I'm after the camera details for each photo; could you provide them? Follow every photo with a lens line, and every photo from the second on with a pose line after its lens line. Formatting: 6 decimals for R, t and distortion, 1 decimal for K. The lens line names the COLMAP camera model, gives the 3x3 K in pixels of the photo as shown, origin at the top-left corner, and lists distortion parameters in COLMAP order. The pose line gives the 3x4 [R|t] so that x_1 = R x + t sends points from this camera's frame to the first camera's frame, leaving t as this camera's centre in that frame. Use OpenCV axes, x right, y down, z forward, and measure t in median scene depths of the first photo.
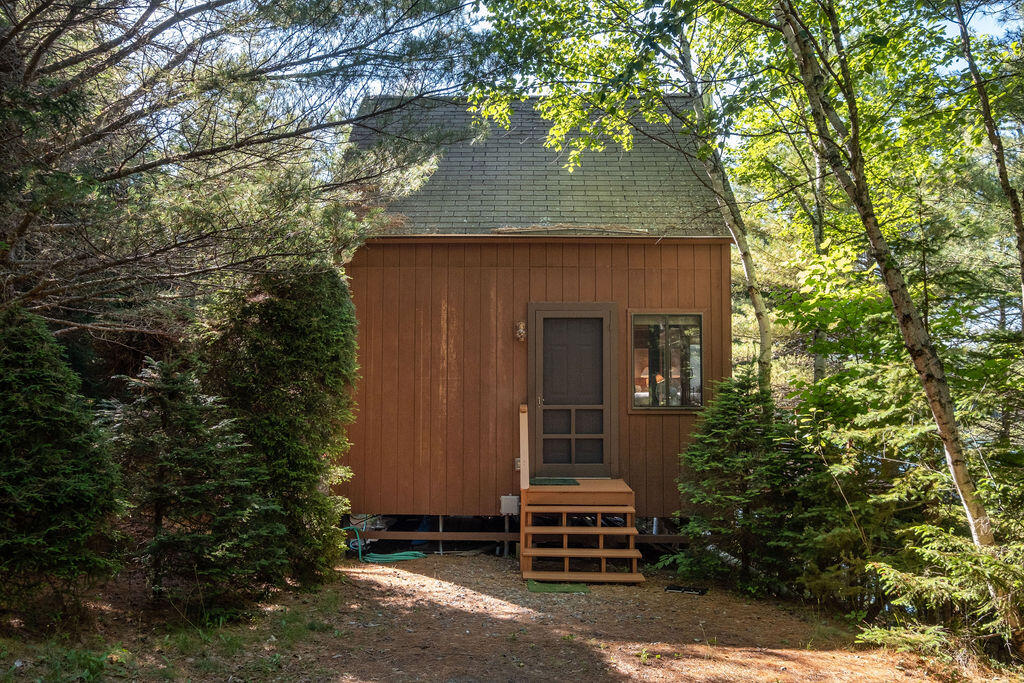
lens RADIAL K [[840.6, 0, 512.0], [0, 840.6, 341.5], [0, 0, 1]] dist [-0.003096, -0.001866]
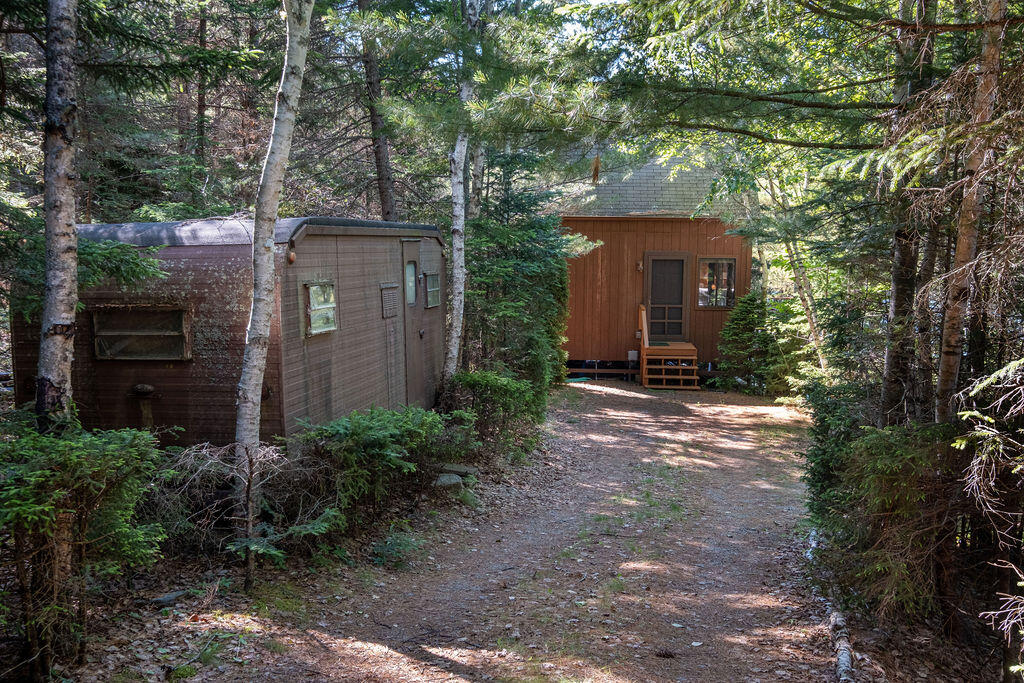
lens RADIAL K [[995.5, 0, 512.0], [0, 995.5, 341.5], [0, 0, 1]] dist [-0.017679, 0.089003]
pose [[0.999092, 0.011315, -0.041064, -0.203881], [-0.004345, 0.986117, 0.165995, -0.238794], [0.042372, -0.165666, 0.985271, -1.394612]]
